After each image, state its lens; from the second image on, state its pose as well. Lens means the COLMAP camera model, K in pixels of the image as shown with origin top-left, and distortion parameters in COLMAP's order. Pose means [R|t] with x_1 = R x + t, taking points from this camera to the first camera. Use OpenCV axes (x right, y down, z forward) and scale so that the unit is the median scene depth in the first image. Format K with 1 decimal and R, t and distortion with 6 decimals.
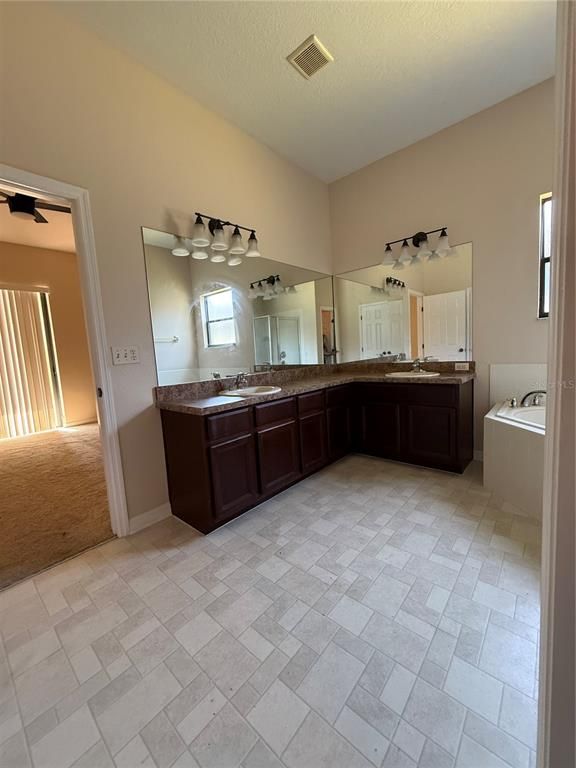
lens RADIAL K [[306.1, 0, 288.5], [0, 306.1, 380.6], [0, 0, 1]] dist [0.001700, 0.000042]
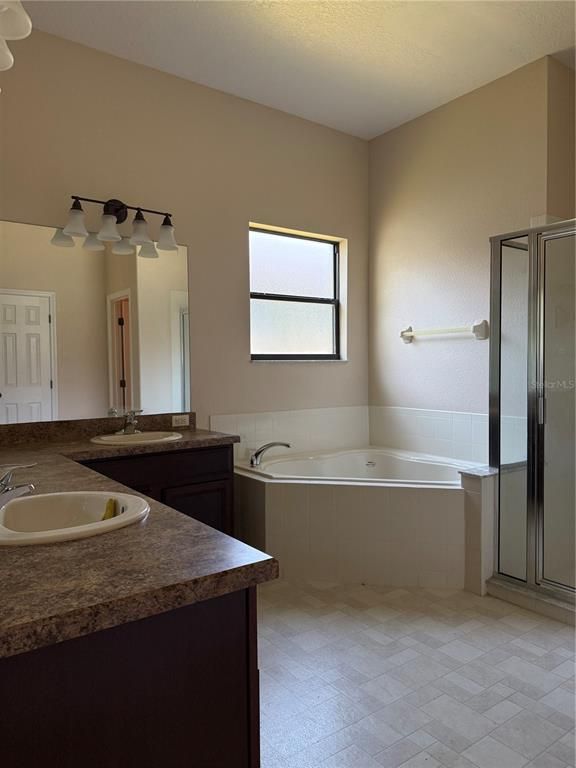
lens RADIAL K [[539.1, 0, 289.5], [0, 539.1, 382.9], [0, 0, 1]] dist [-0.000328, -0.004288]
pose [[0.256596, 0.044683, 0.965485, -0.521054], [0.098391, 0.992534, -0.072084, -0.019470], [-0.961498, 0.113492, 0.250284, 0.477427]]
